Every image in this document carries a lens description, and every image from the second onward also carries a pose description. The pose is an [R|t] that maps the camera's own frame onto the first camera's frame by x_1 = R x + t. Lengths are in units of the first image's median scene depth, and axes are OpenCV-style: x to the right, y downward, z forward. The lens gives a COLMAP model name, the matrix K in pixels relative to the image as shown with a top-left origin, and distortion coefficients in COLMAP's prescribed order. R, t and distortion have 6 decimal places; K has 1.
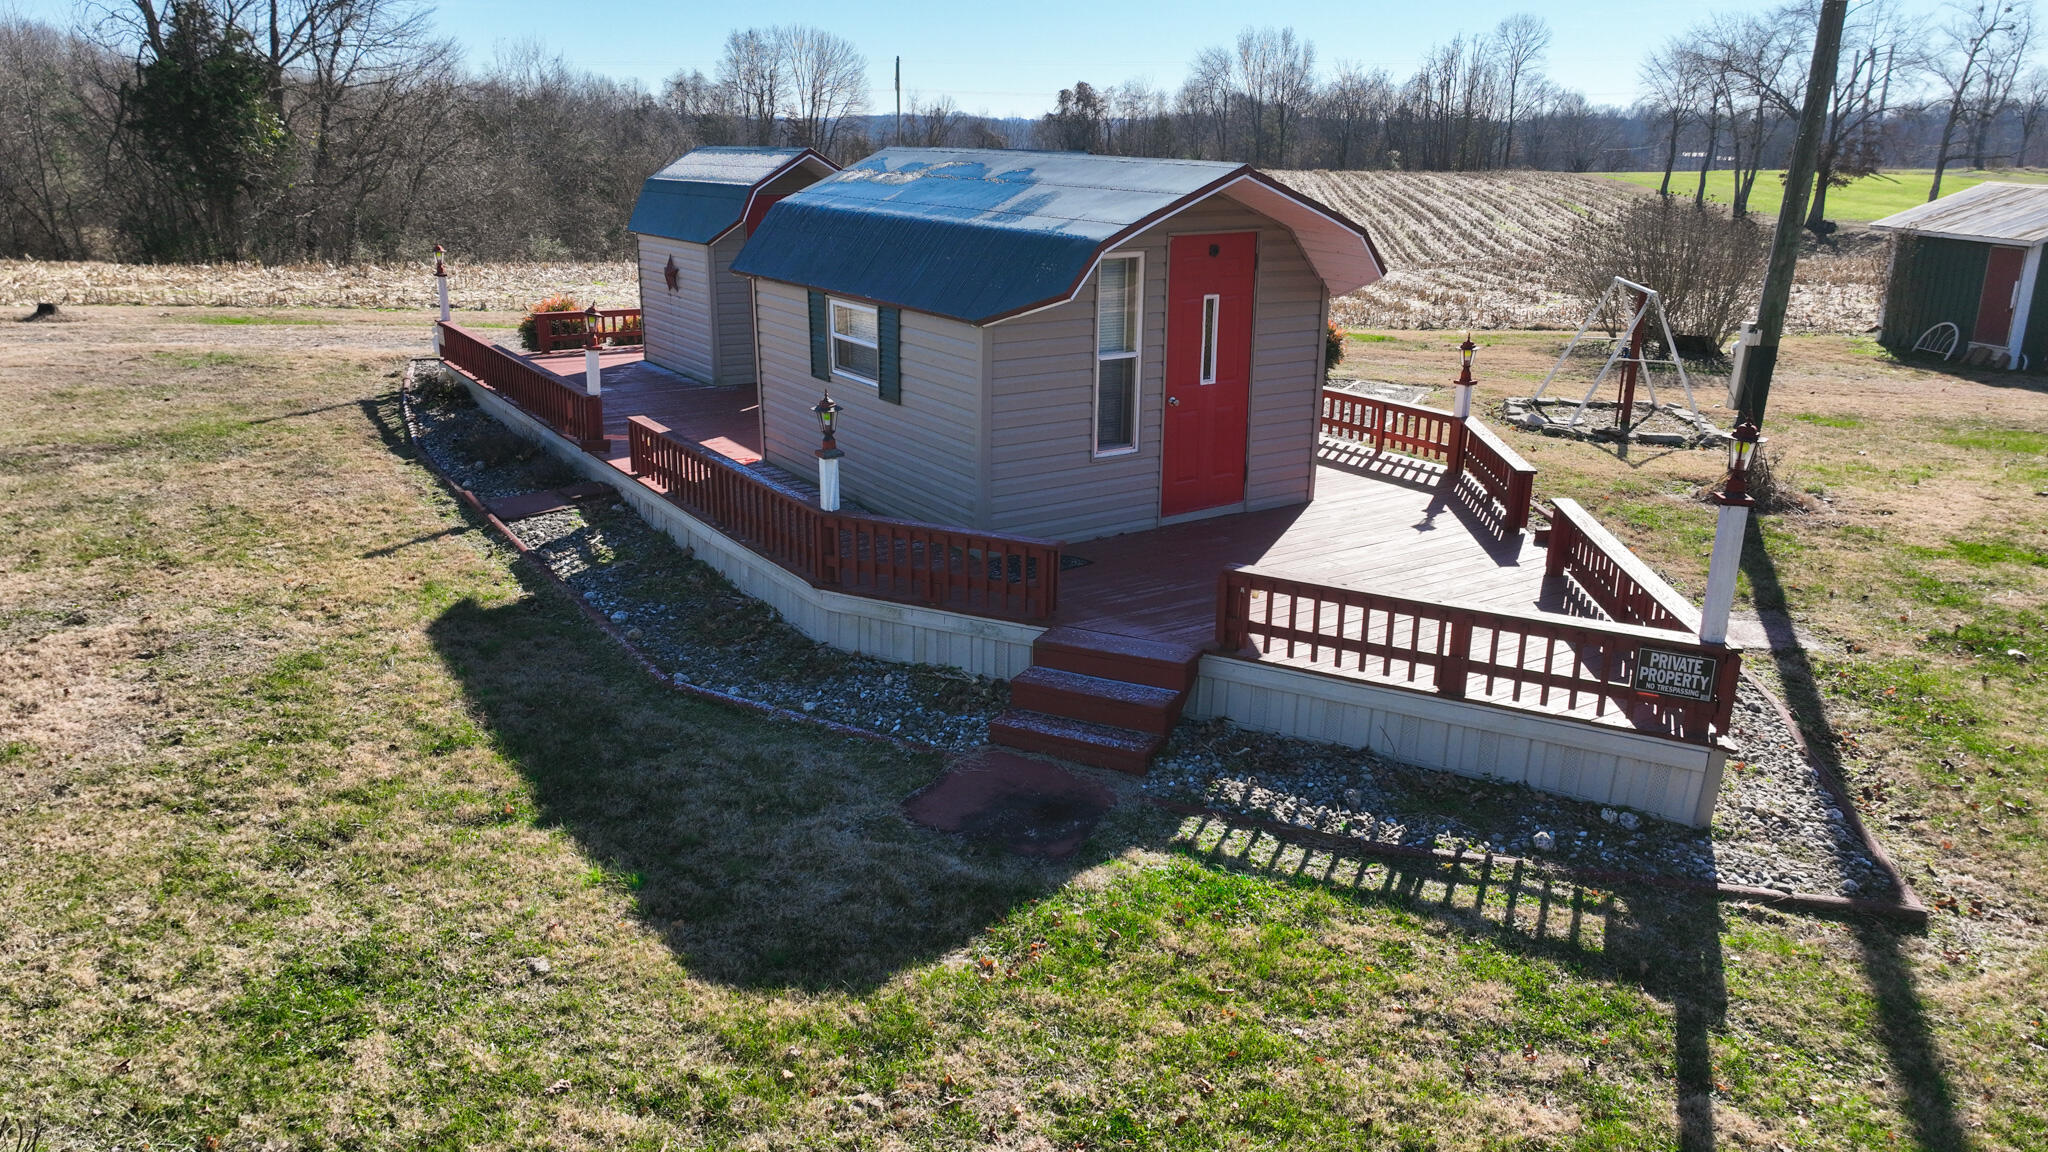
lens RADIAL K [[1432.7, 0, 1029.5], [0, 1432.7, 571.4], [0, 0, 1]] dist [0.000750, 0.015754]
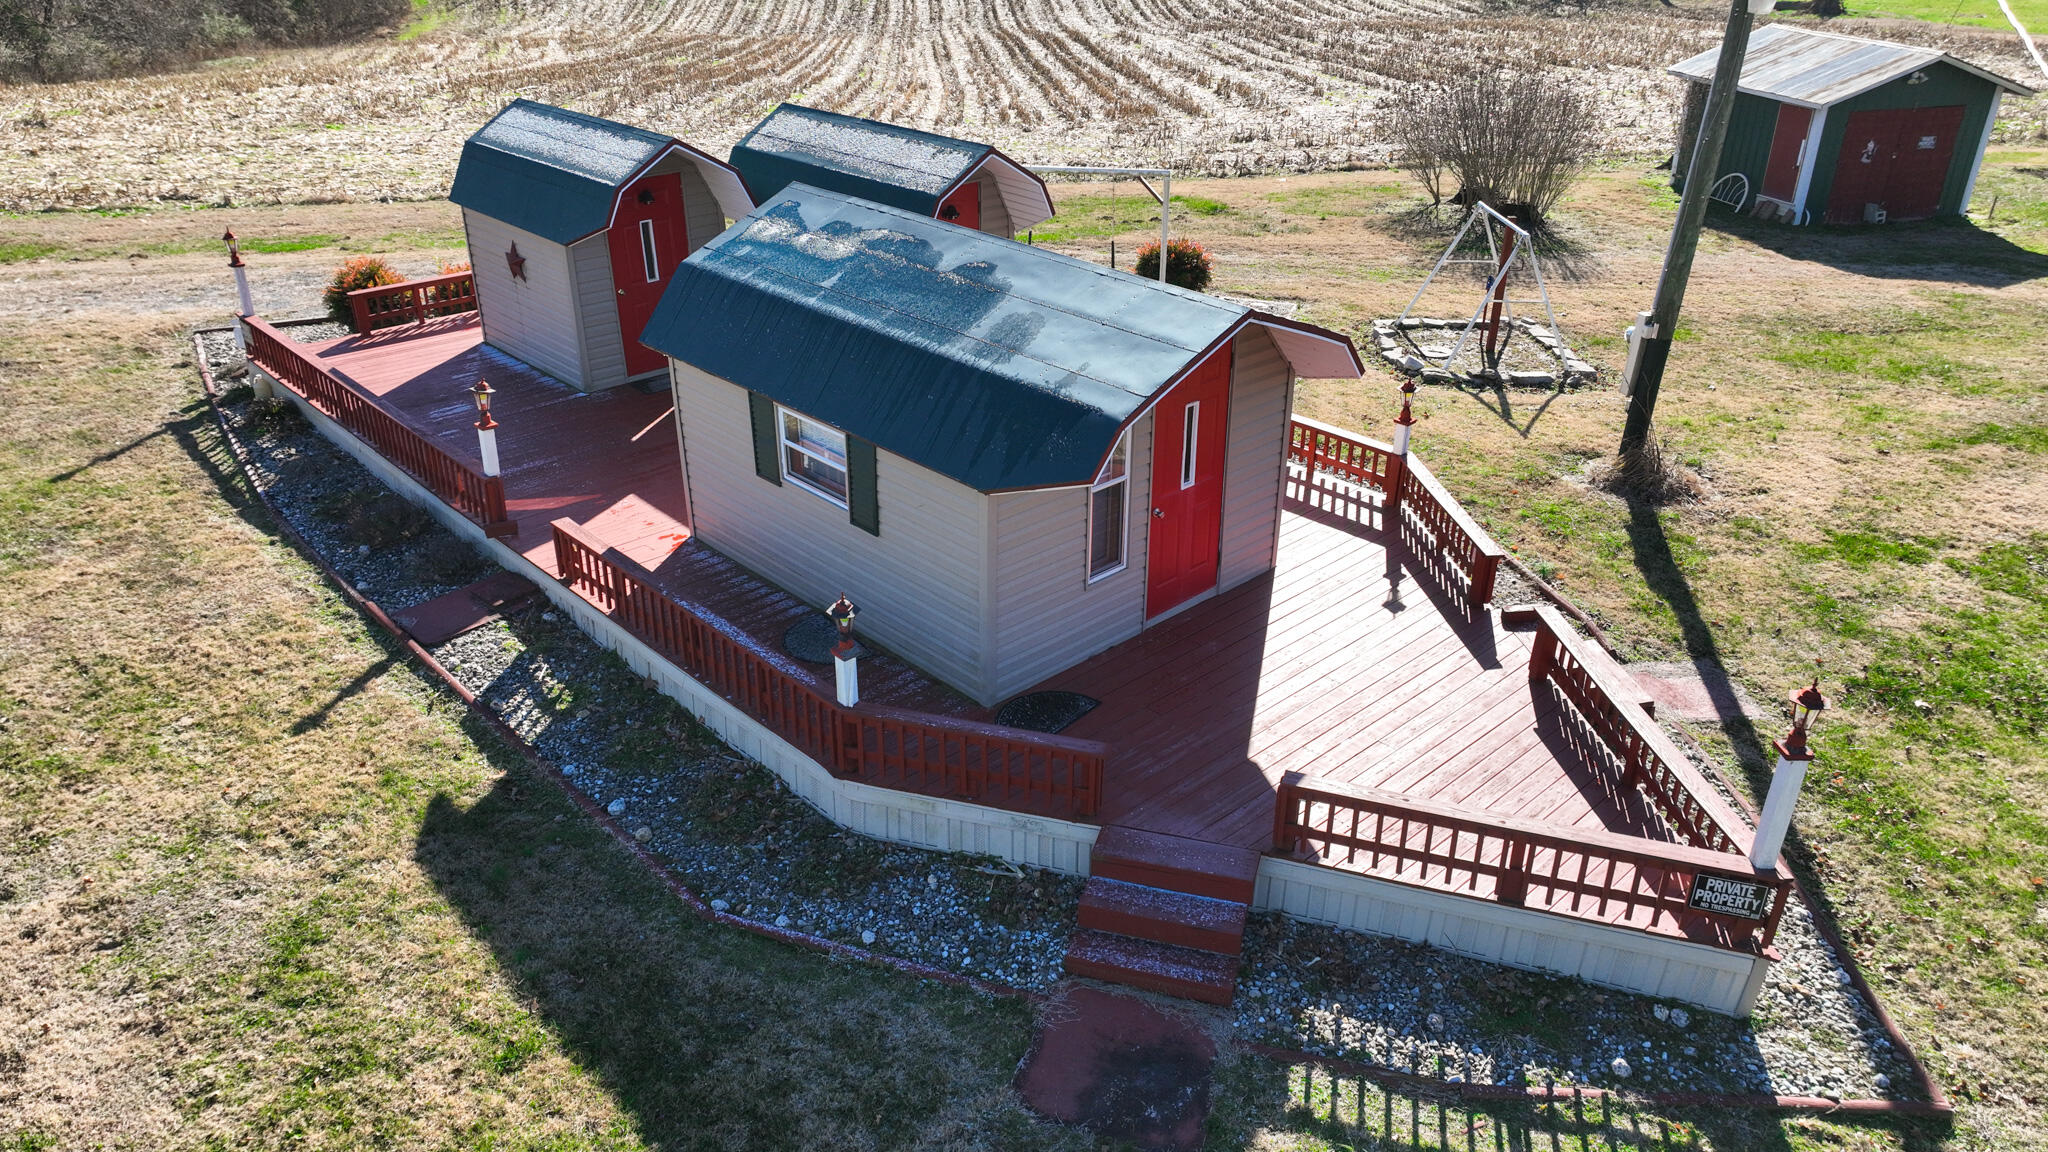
lens RADIAL K [[1432.7, 0, 1029.5], [0, 1432.7, 571.4], [0, 0, 1]] dist [0.000750, 0.015754]
pose [[0.984731, -0.082814, 0.153124, -0.148488], [0.055739, 0.983285, 0.173334, -0.269633], [-0.164919, -0.162152, 0.972887, 0.055004]]
